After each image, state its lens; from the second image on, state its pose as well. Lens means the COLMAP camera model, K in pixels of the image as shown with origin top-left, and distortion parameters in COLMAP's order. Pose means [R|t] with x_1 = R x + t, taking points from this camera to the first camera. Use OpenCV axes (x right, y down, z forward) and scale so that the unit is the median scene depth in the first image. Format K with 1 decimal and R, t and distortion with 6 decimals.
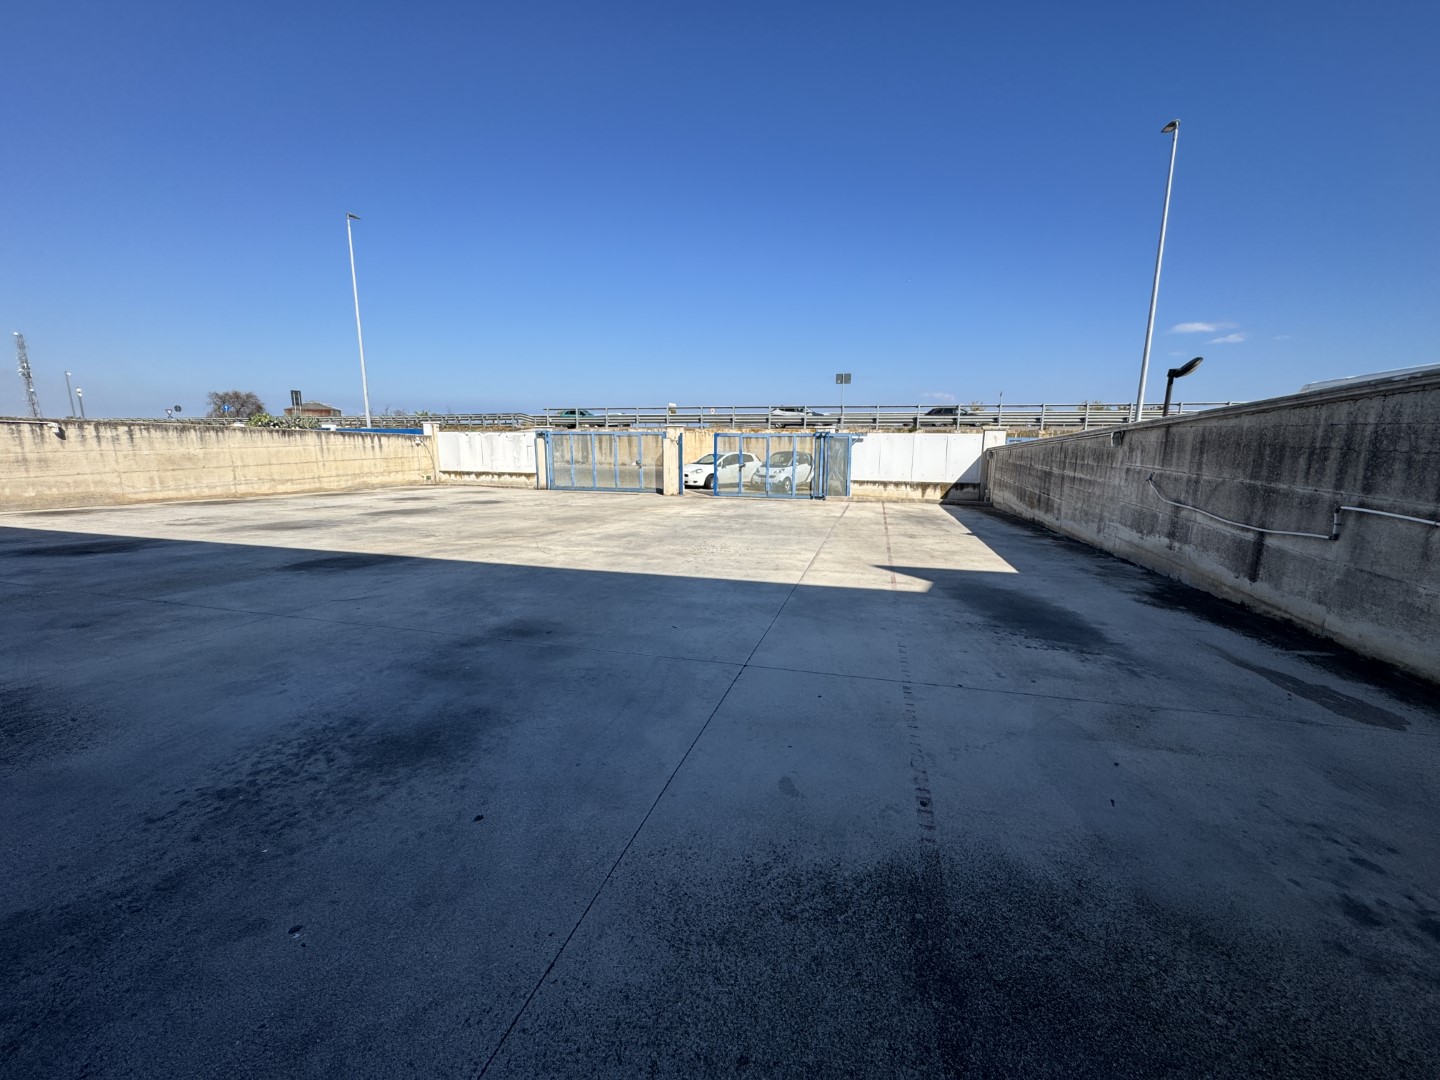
lens RADIAL K [[575.5, 0, 719.2], [0, 575.5, 537.8], [0, 0, 1]] dist [-0.001448, 0.000286]
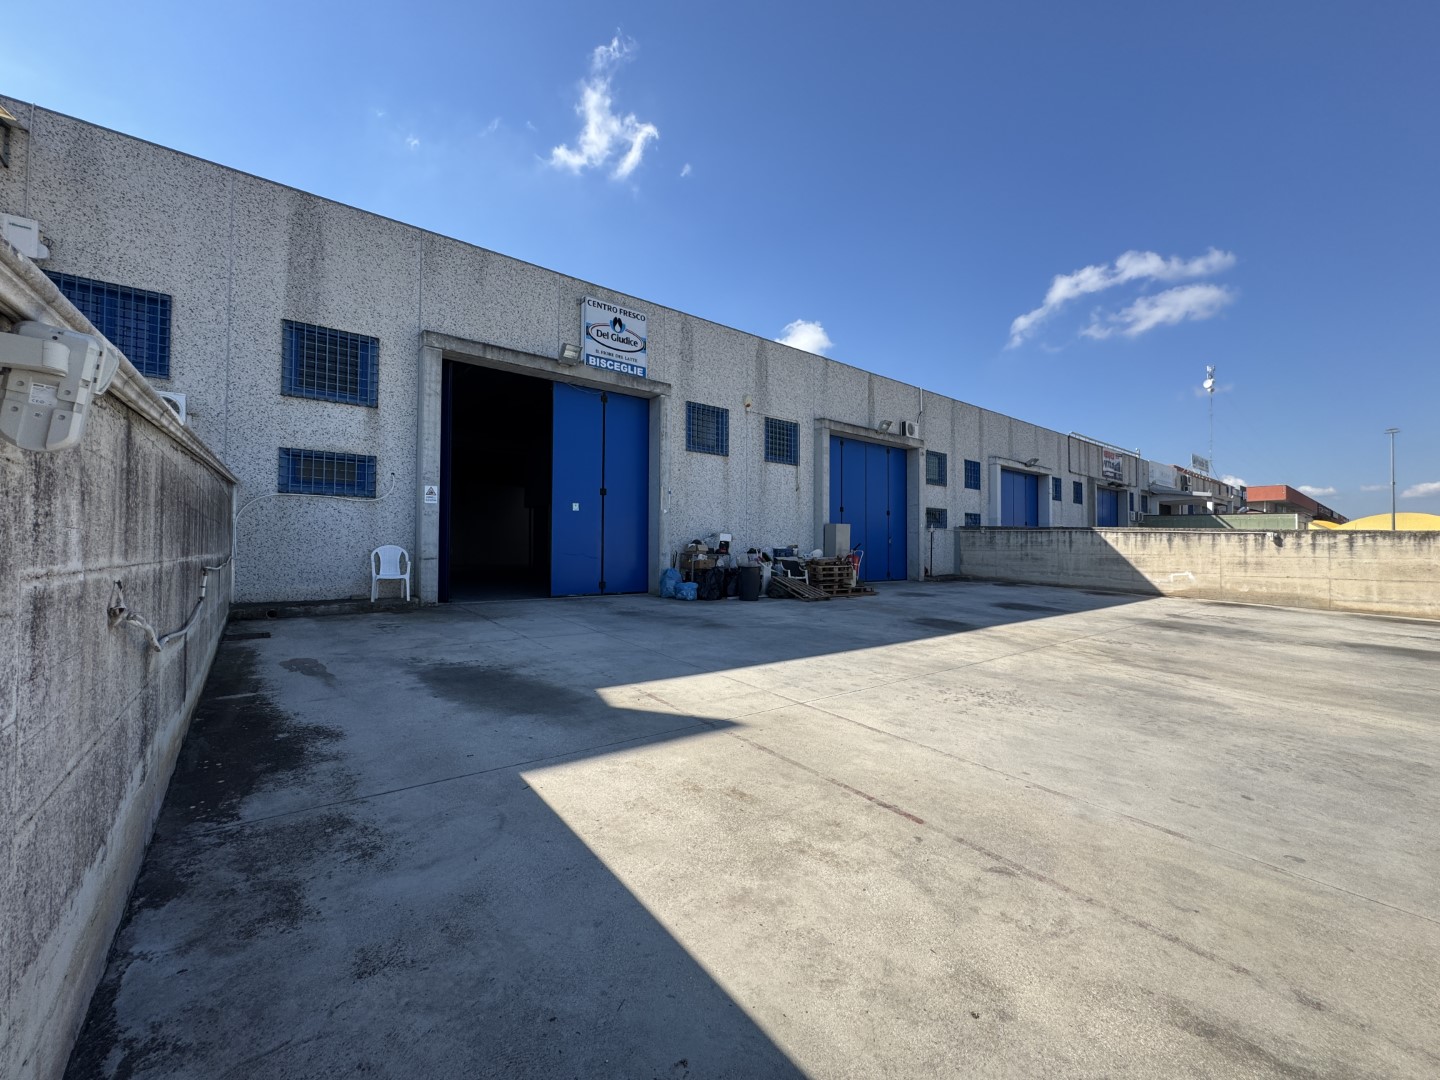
lens RADIAL K [[575.5, 0, 719.2], [0, 575.5, 537.8], [0, 0, 1]] dist [-0.001448, 0.000286]
pose [[-0.592778, -0.023804, -0.805014, 0.466161], [-0.153599, 0.984557, 0.083991, -0.113319], [0.790583, 0.173437, -0.587280, 0.787693]]
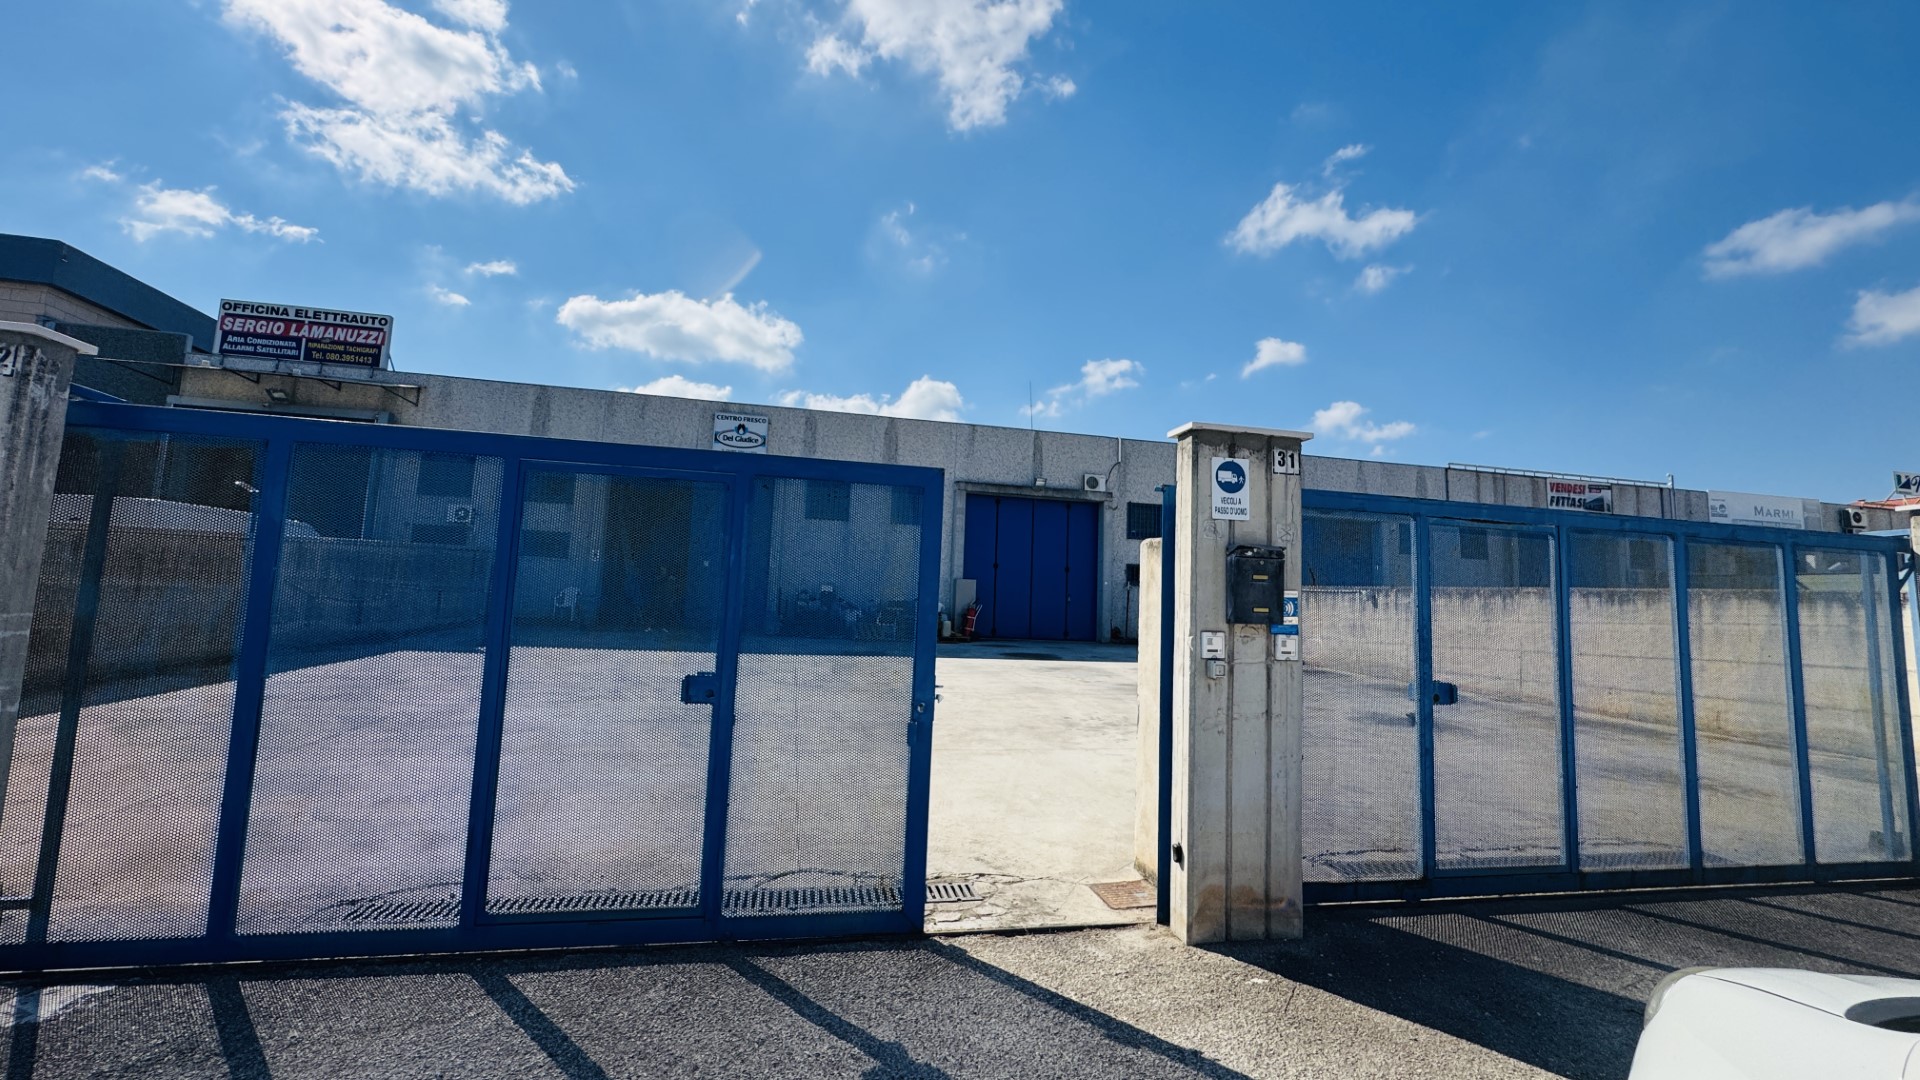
lens RADIAL K [[765.0, 0, 961.0], [0, 765.0, 535.4], [0, 0, 1]] dist [-0.000969, 0.000104]
pose [[-0.888197, -0.084415, -0.451642, 0.107132], [-0.122190, 0.990977, 0.055076, -0.281655], [0.442917, 0.104105, -0.890498, 1.860288]]
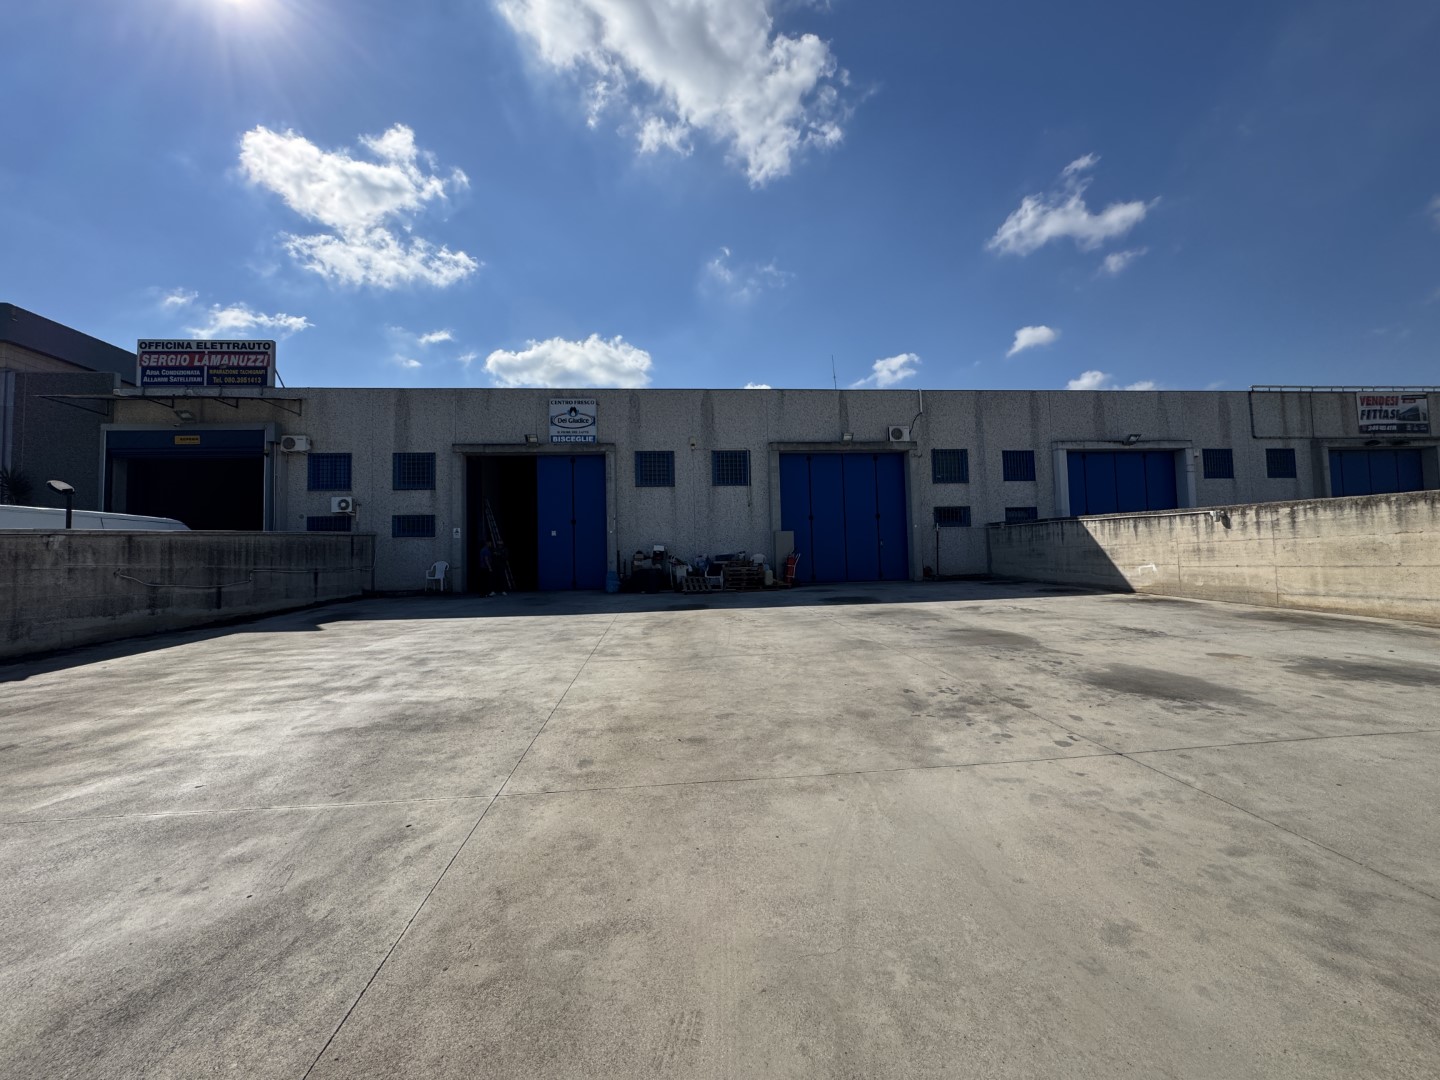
lens RADIAL K [[575.5, 0, 719.2], [0, 575.5, 537.8], [0, 0, 1]] dist [-0.001448, 0.000286]
pose [[-0.937079, 0.003832, -0.349095, -0.056754], [-0.040416, 0.992026, 0.119378, -0.233755], [0.346769, 0.125976, -0.929452, 1.584435]]
